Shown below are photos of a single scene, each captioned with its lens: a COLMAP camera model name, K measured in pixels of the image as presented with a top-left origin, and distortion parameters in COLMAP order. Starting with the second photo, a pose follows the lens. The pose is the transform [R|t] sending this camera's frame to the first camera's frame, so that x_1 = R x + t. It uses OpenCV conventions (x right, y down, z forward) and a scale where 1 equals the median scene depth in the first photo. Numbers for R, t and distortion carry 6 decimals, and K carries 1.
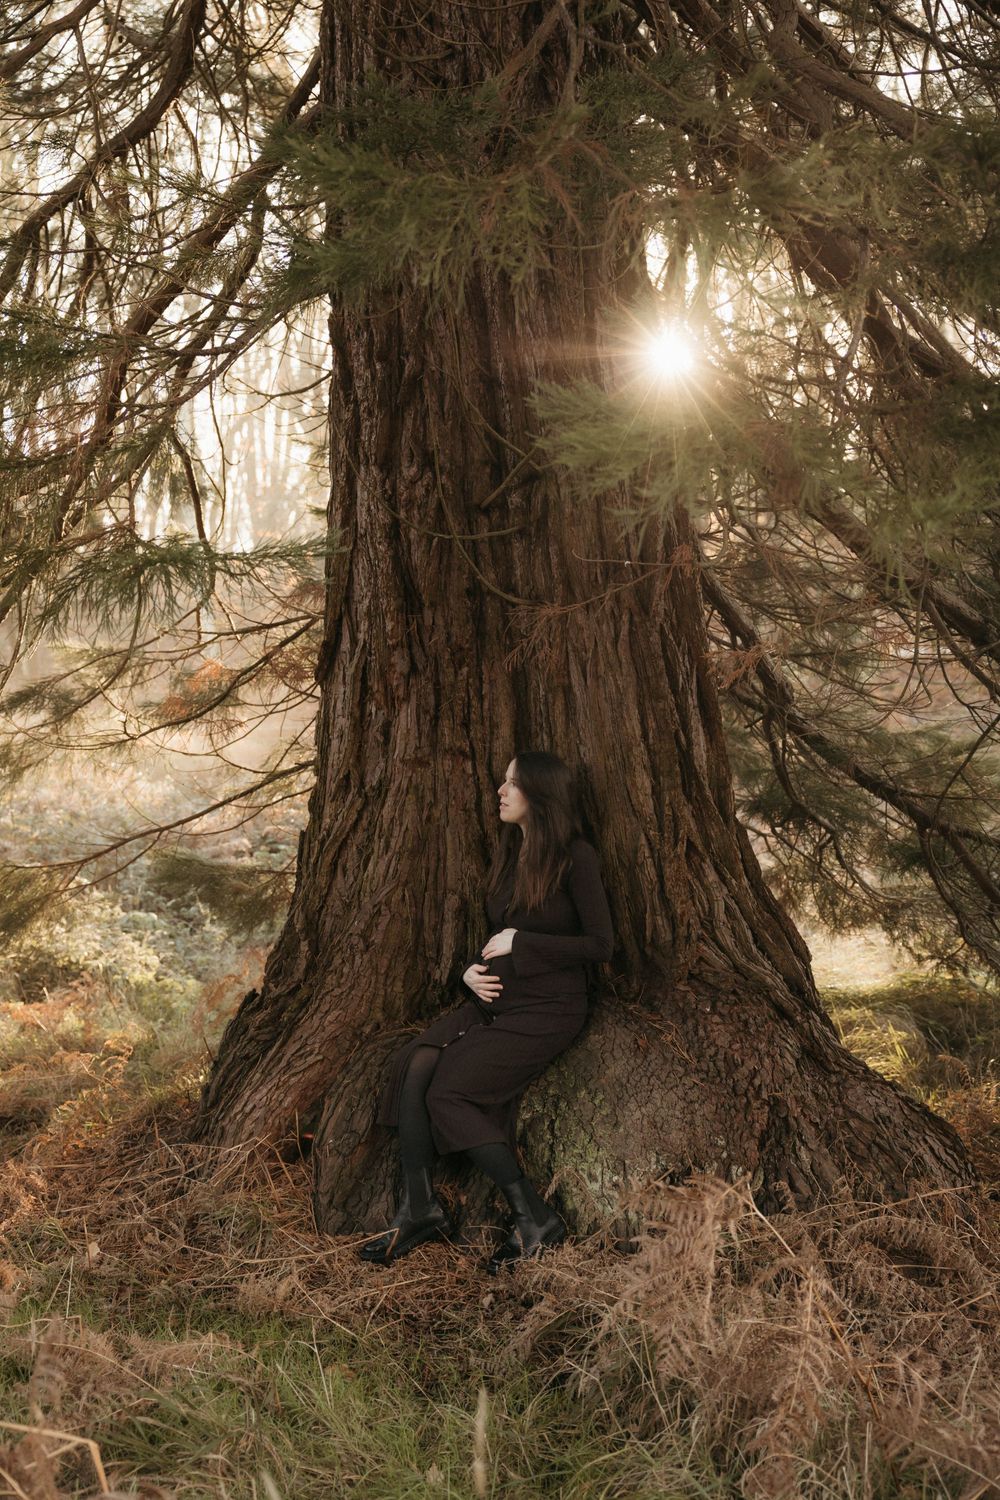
lens RADIAL K [[4262.8, 0, 449.0], [0, 4262.8, 750.8], [0, 0, 1]] dist [-0.016360, 0.609438]
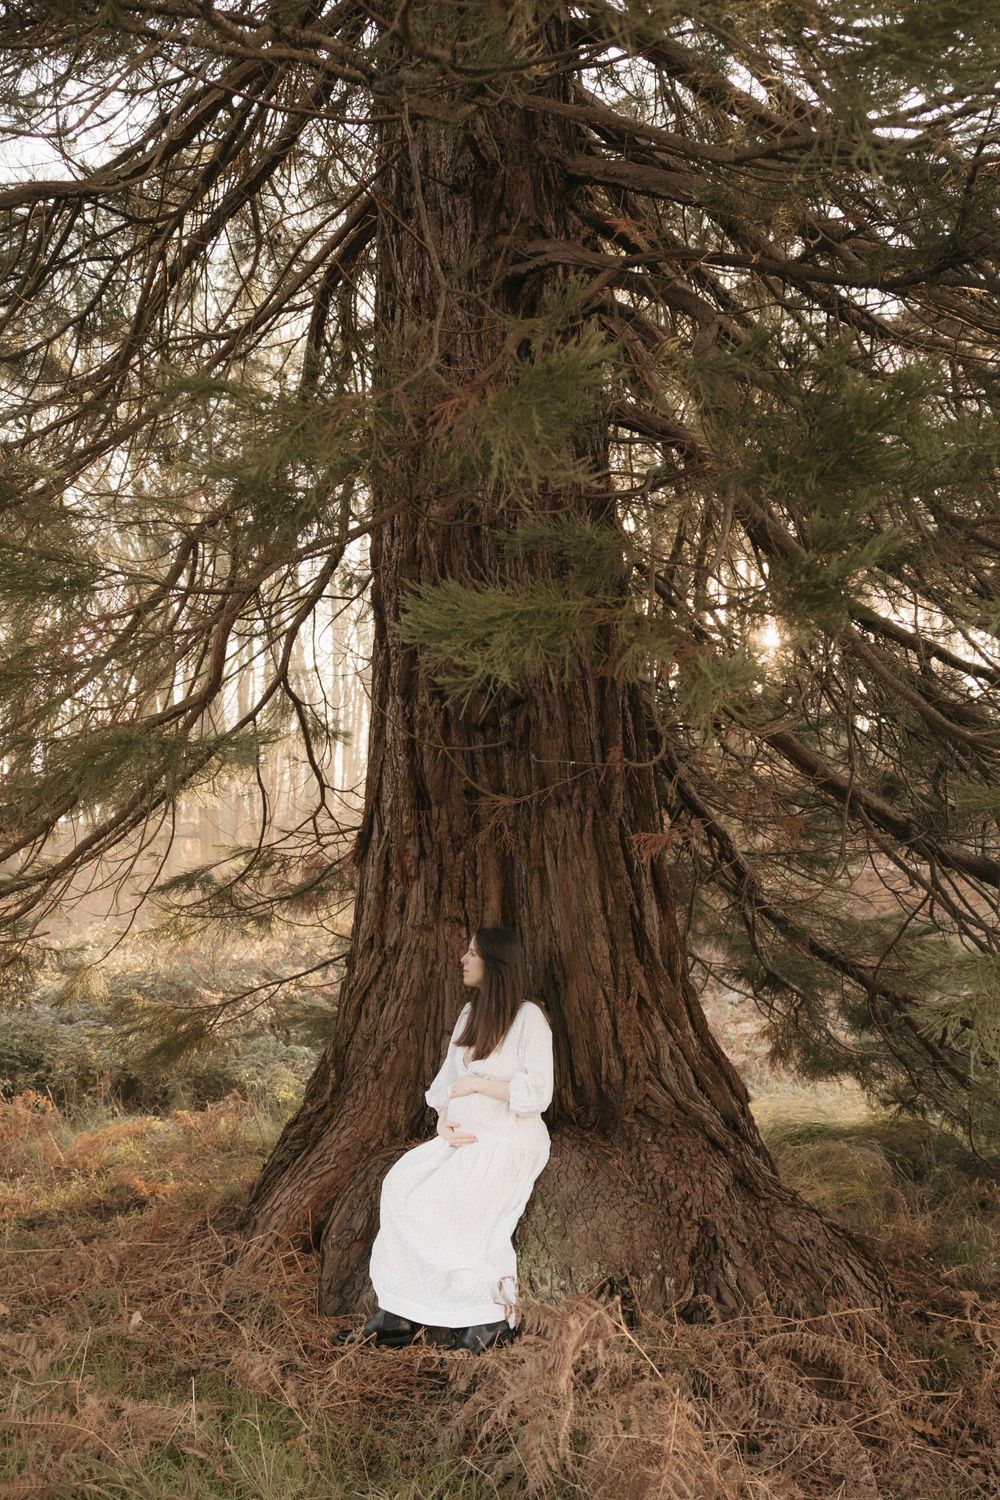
lens RADIAL K [[1789.7, 0, 500.9], [0, 1789.7, 721.0], [0, 0, 1]] dist [-0.004509, 0.061127]
pose [[0.963028, -0.019561, -0.268690, 0.157003], [-0.021186, 0.988773, -0.147916, 0.019944], [0.268566, 0.148140, 0.951802, 0.494962]]
